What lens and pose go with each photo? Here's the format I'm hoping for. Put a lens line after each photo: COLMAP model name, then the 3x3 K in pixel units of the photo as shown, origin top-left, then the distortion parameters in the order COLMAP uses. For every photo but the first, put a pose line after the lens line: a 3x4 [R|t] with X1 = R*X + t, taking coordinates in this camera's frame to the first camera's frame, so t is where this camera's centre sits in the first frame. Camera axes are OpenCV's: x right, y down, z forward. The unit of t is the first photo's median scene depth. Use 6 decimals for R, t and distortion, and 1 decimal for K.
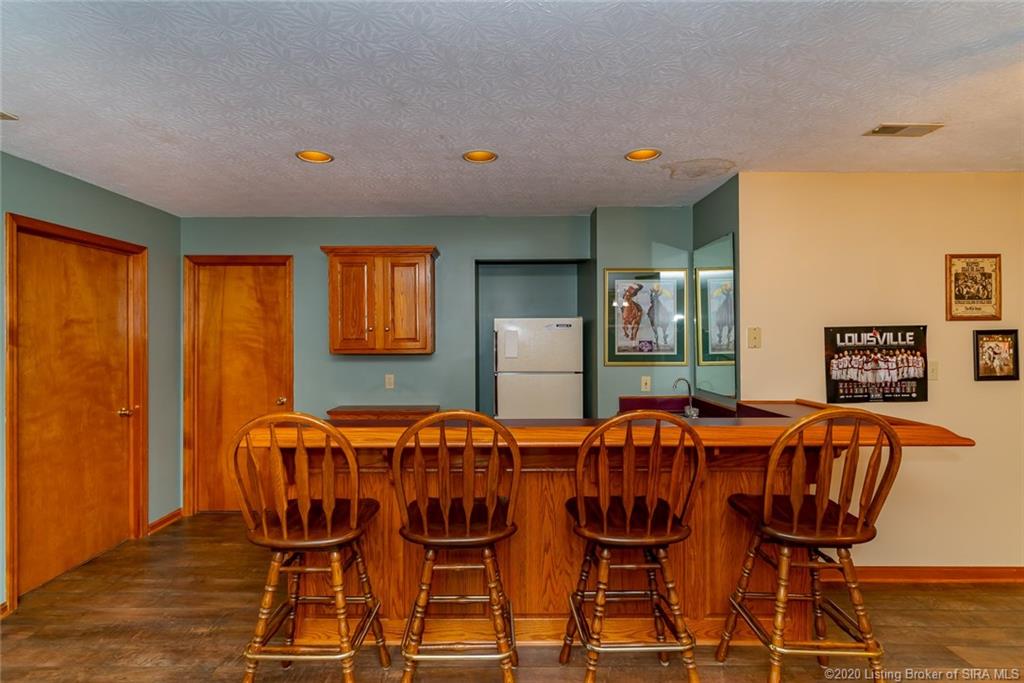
lens RADIAL K [[504.0, 0, 512.2], [0, 504.0, 339.9], [0, 0, 1]] dist [0.004555, 0.000381]
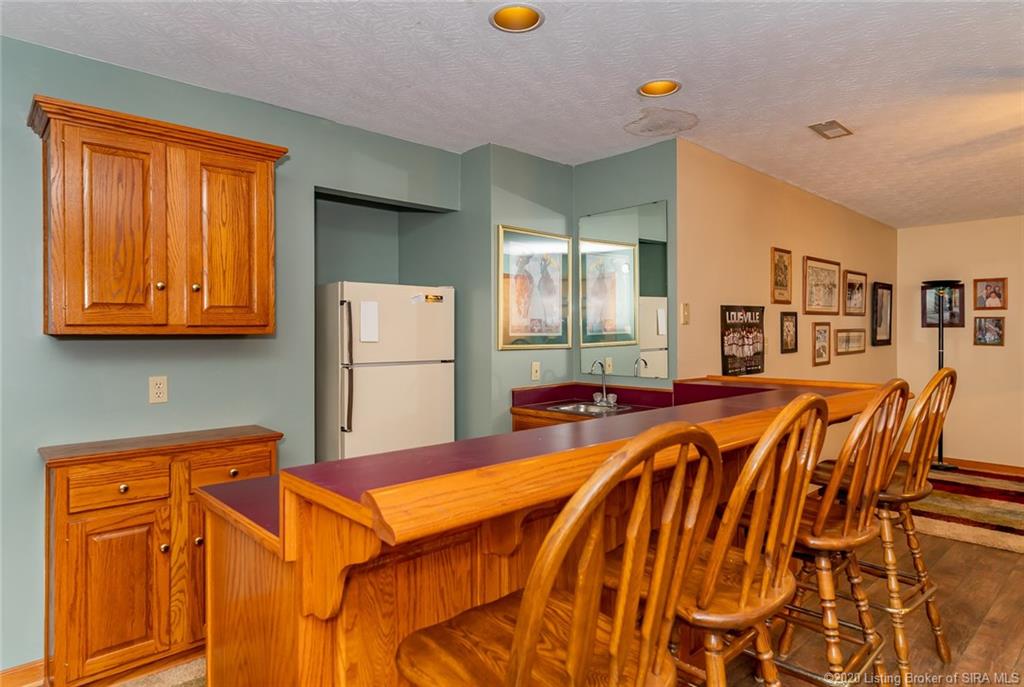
lens RADIAL K [[584.5, 0, 511.5], [0, 584.5, 337.0], [0, 0, 1]] dist [-0.005015, -0.000383]
pose [[0.732167, -0.004442, 0.681111, -0.418188], [0.003738, 0.999990, 0.002503, 0.028886], [-0.681115, 0.000713, 0.732176, 0.336072]]
